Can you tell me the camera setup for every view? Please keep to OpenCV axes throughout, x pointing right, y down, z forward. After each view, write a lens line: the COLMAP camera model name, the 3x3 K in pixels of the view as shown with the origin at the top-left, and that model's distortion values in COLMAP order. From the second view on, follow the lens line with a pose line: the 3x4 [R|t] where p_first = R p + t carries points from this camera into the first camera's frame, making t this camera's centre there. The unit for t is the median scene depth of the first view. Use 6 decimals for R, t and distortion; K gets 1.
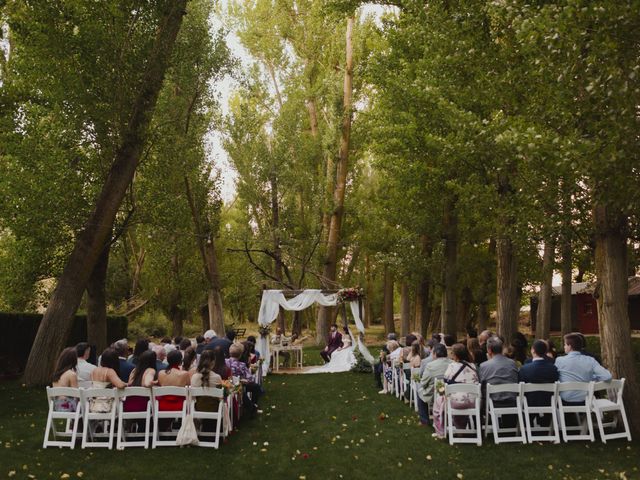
lens RADIAL K [[605.9, 0, 320.0], [0, 605.9, 240.0], [0, 0, 1]] dist [-0.001654, -0.007562]
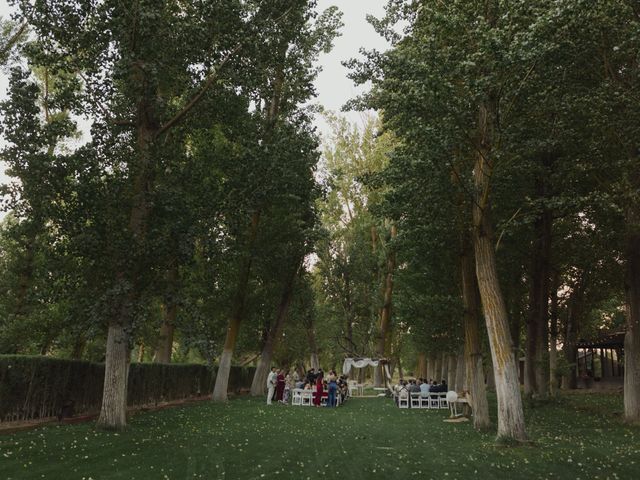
lens RADIAL K [[605.9, 0, 320.0], [0, 605.9, 240.0], [0, 0, 1]] dist [-0.001654, -0.007562]
pose [[0.993679, 0.003515, -0.112200, 0.059836], [-0.012670, 0.996634, -0.080991, -0.160226], [0.111538, 0.081901, 0.990379, -1.179650]]
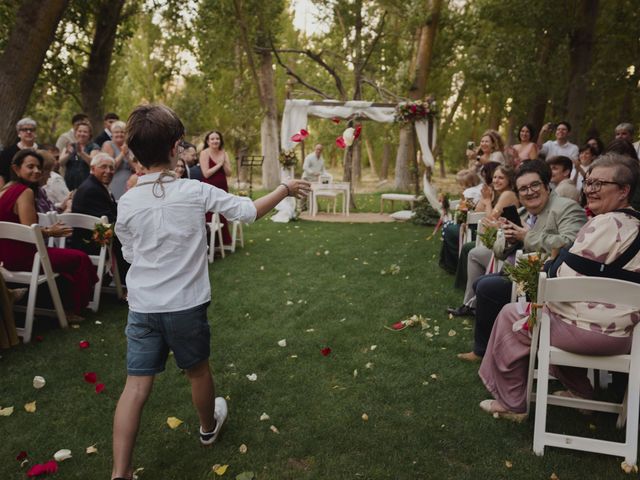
lens RADIAL K [[605.9, 0, 320.0], [0, 605.9, 240.0], [0, 0, 1]] dist [-0.001654, -0.007562]
pose [[0.984056, 0.058061, -0.168115, 0.063621], [-0.015198, 0.969209, 0.245770, 0.062955], [0.177208, -0.239297, 0.954638, 0.295610]]
